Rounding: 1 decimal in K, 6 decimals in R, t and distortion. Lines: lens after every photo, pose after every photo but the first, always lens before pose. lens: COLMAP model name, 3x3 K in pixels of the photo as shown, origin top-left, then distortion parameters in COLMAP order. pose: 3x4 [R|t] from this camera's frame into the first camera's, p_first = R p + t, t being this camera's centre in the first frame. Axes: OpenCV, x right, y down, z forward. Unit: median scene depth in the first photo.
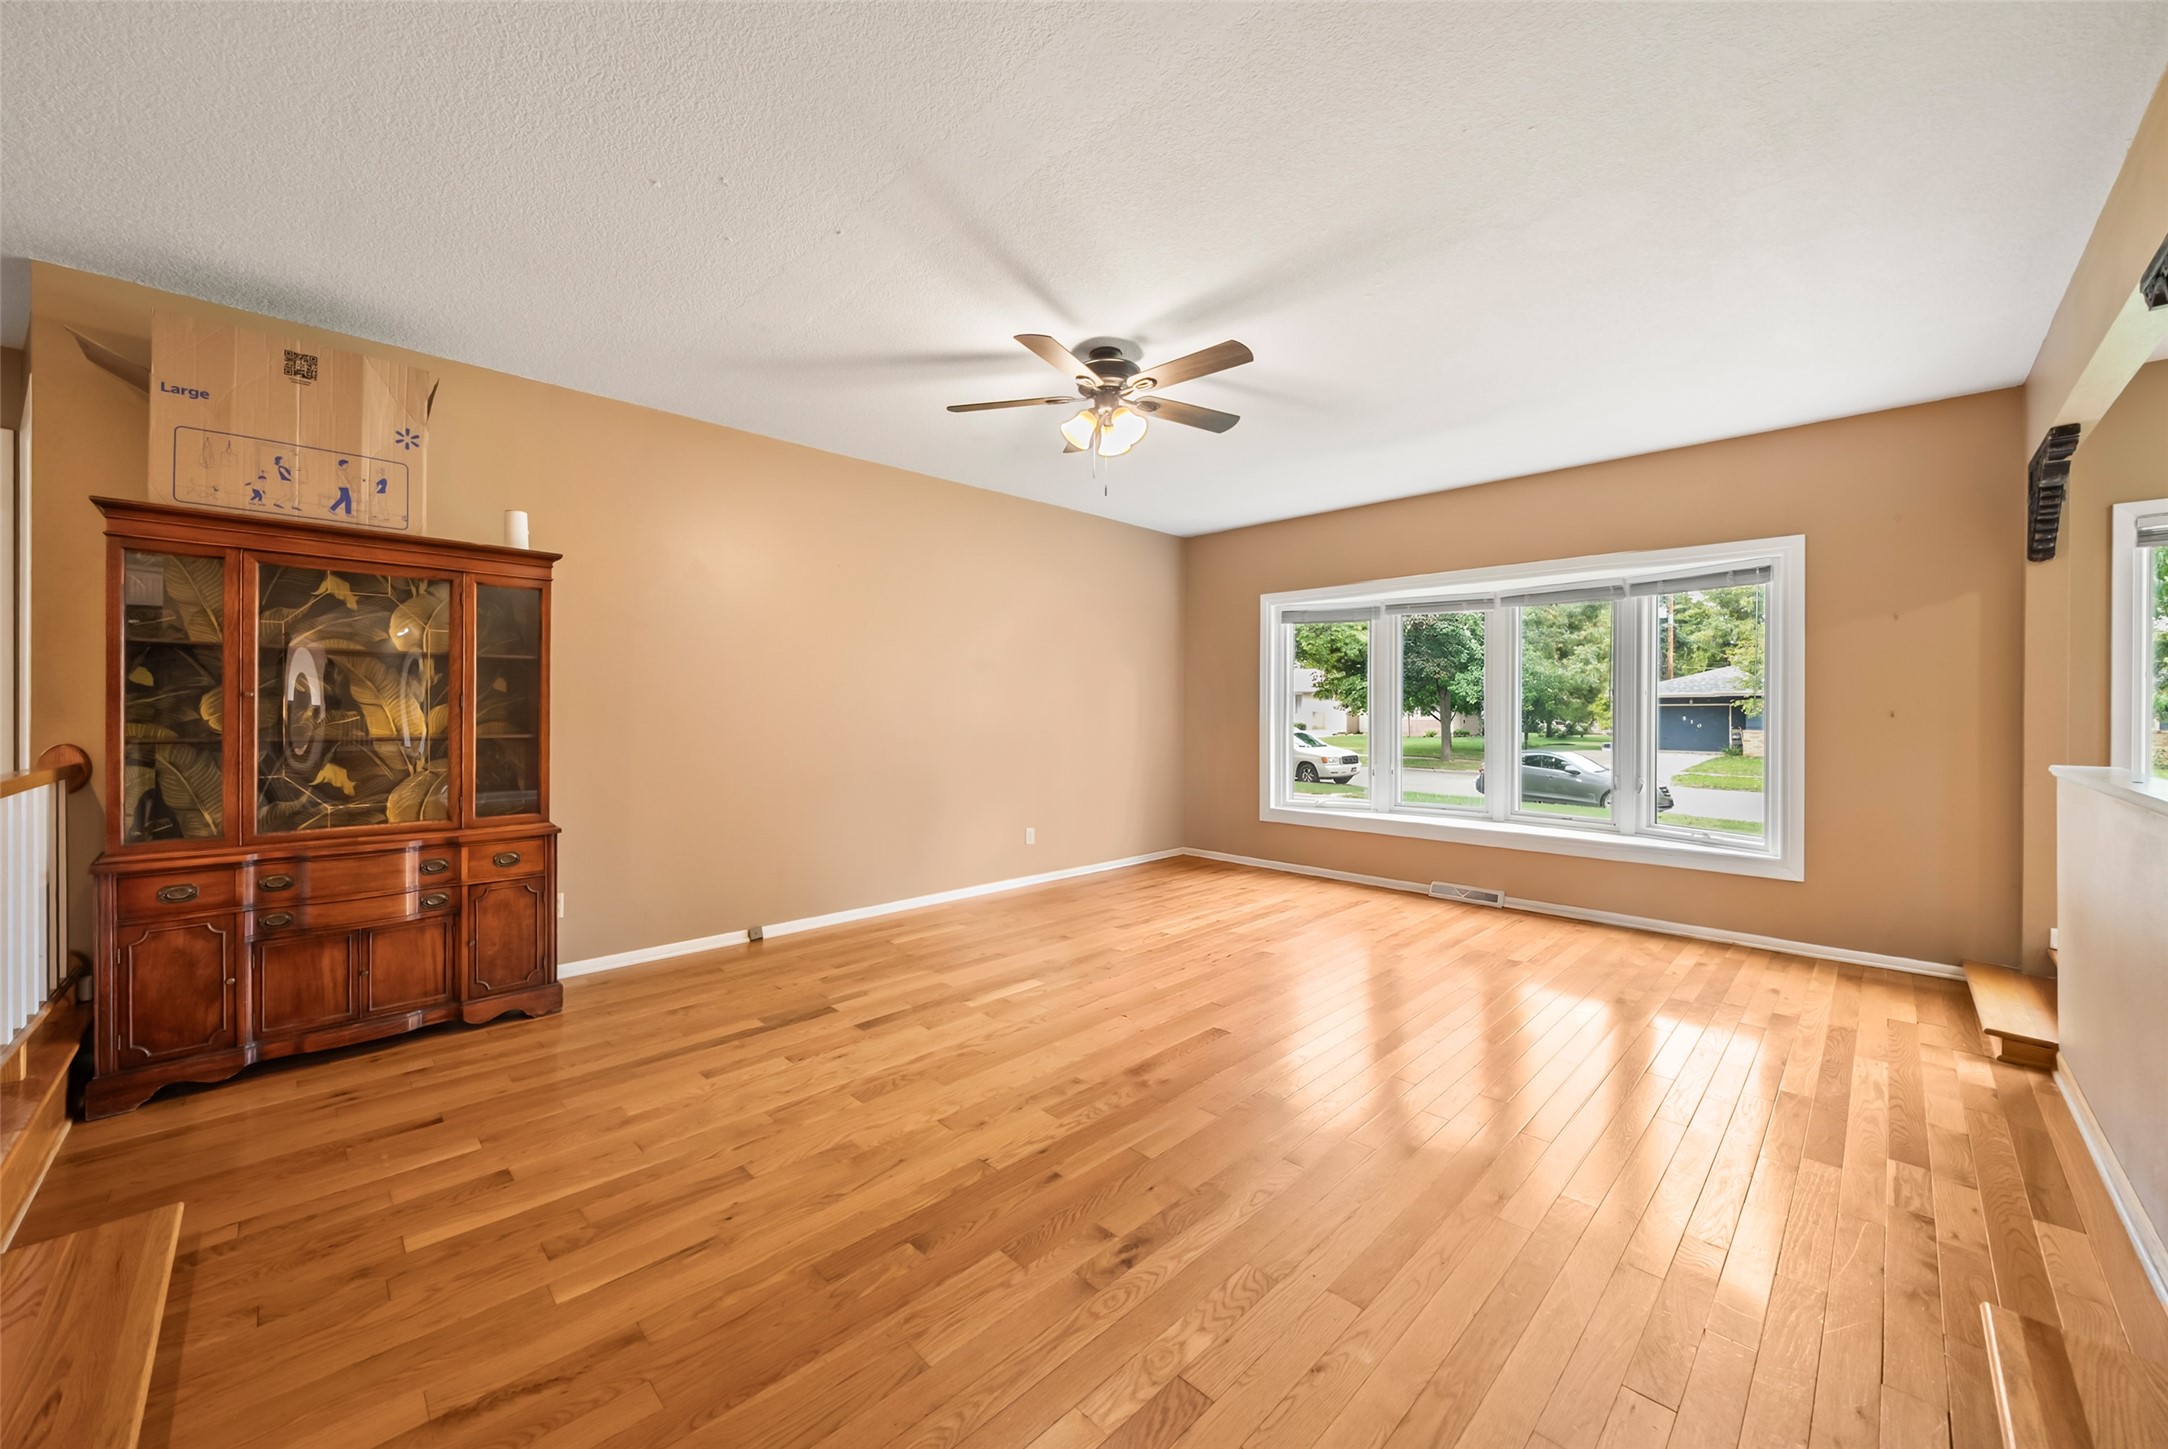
lens RADIAL K [[809.3, 0, 1060.4], [0, 809.3, 720.9], [0, 0, 1]] dist [-0.001332, -0.000167]
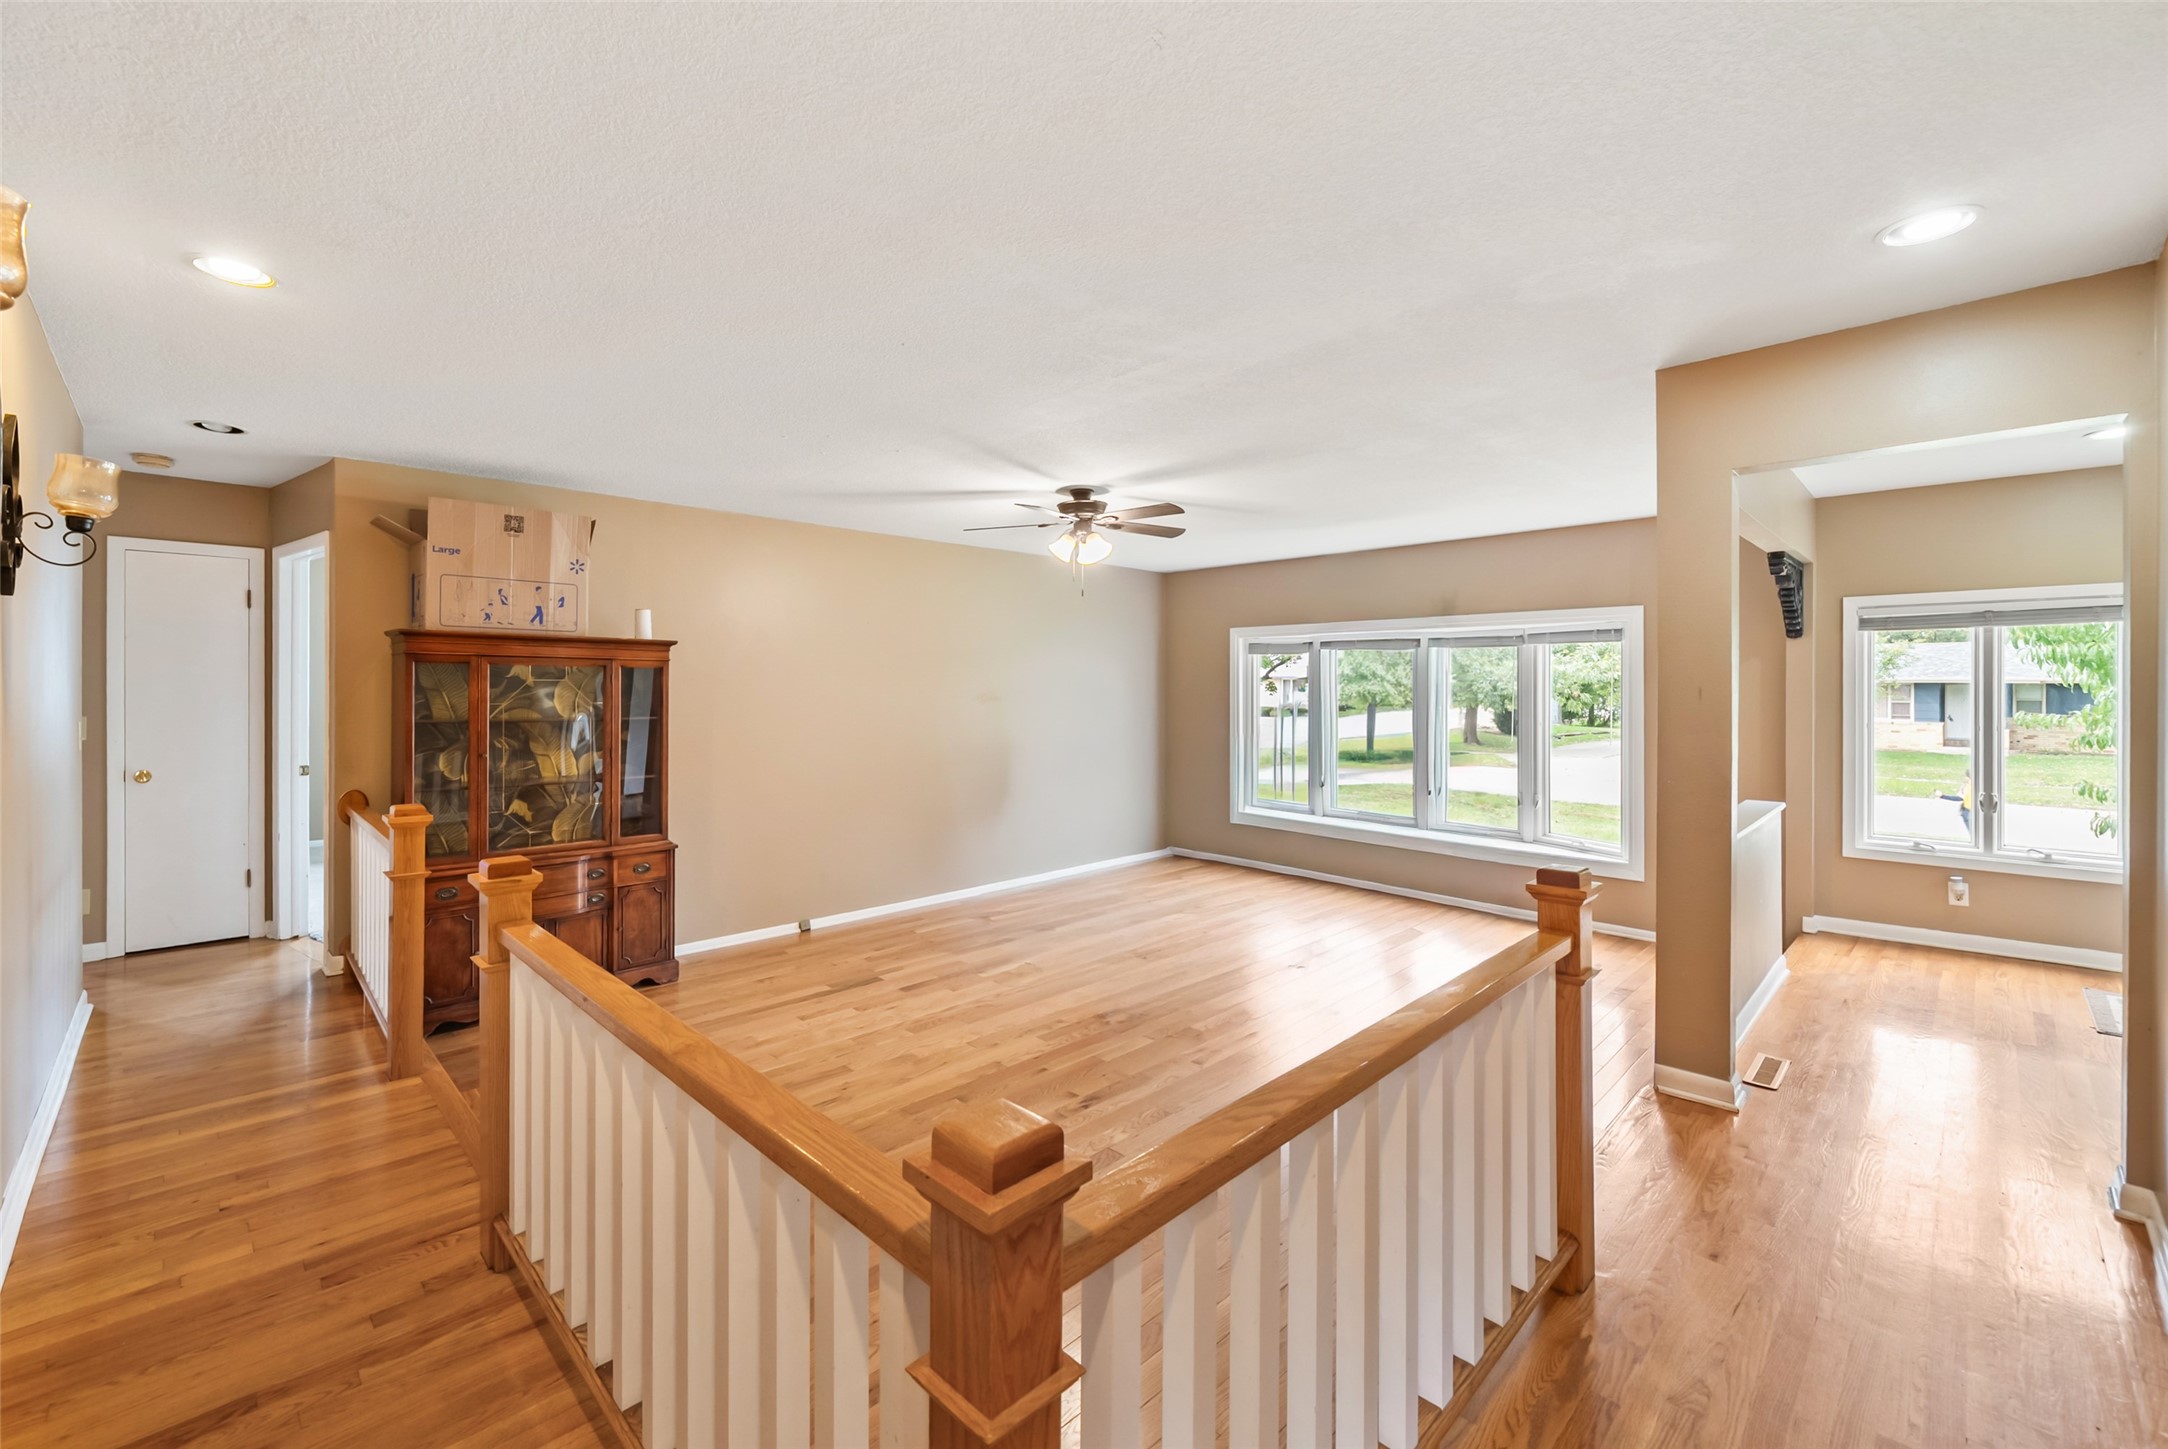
lens RADIAL K [[895.6, 0, 1059.0], [0, 895.6, 724.4], [0, 0, 1]] dist [-0.001668, -0.000504]
pose [[0.999996, -0.002737, -0.000316, 0.016850], [0.002743, 0.999740, 0.022630, -0.099526], [0.000254, -0.022631, 0.999744, -0.485599]]
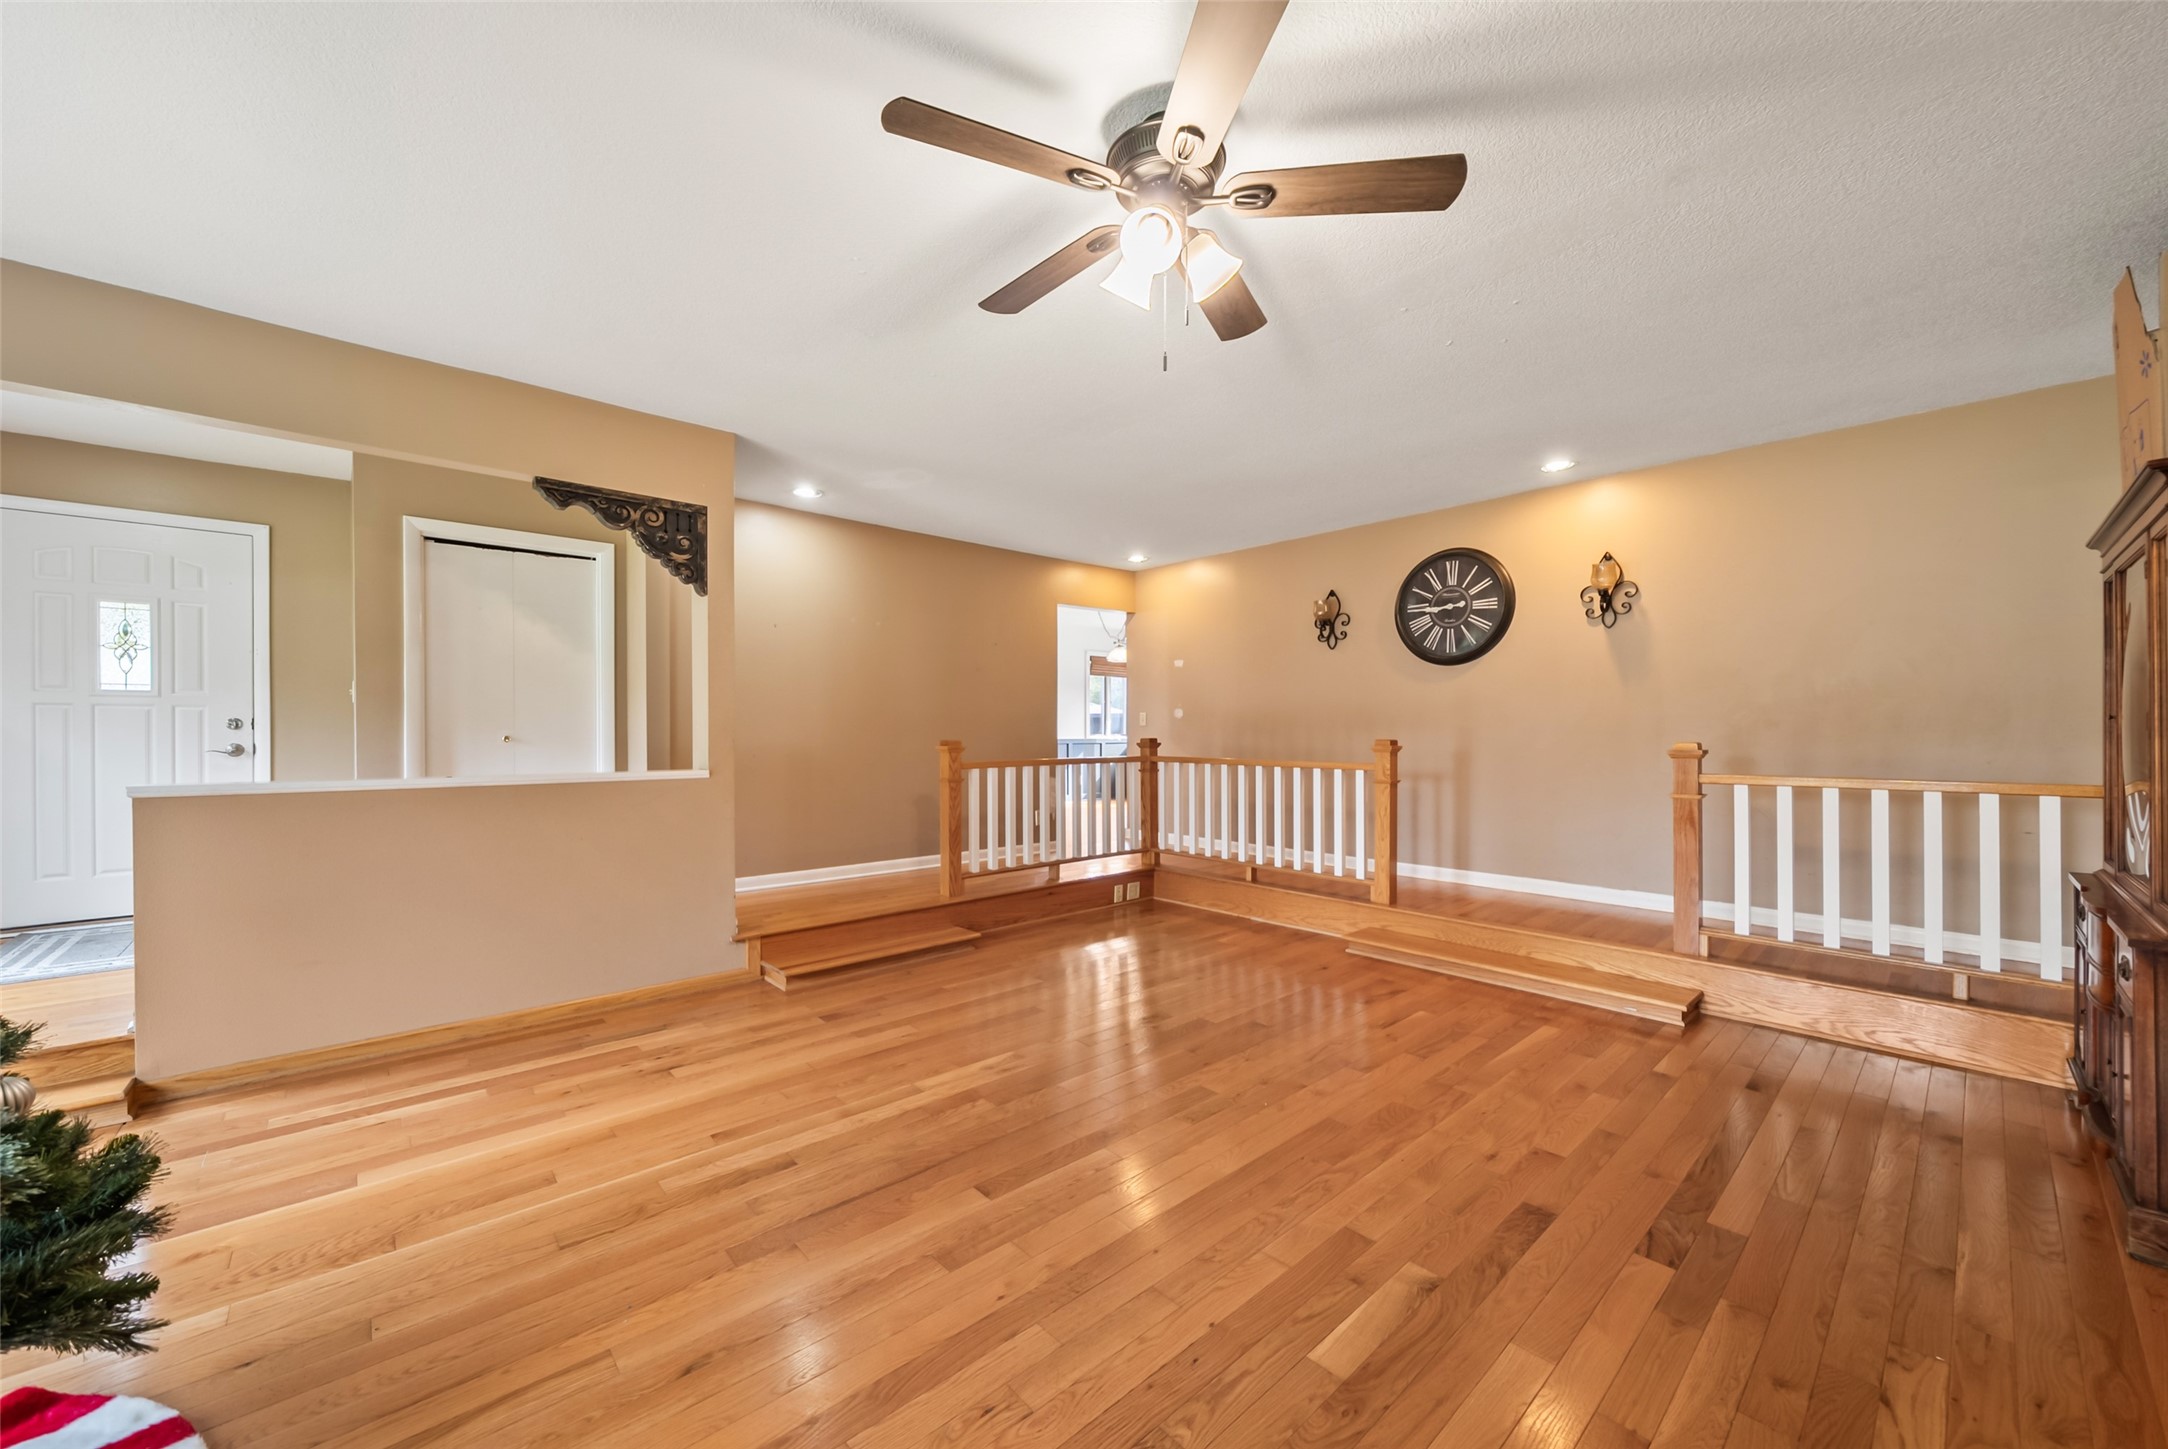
lens RADIAL K [[817.6, 0, 1047.3], [0, 817.6, 725.1], [0, 0, 1]] dist [0.011129, 0.000021]
pose [[-0.998427, -0.000080, 0.056059, 0.108147], [0.000004, 0.999999, 0.001510, -0.012822], [-0.056059, 0.001507, -0.998426, 1.639300]]
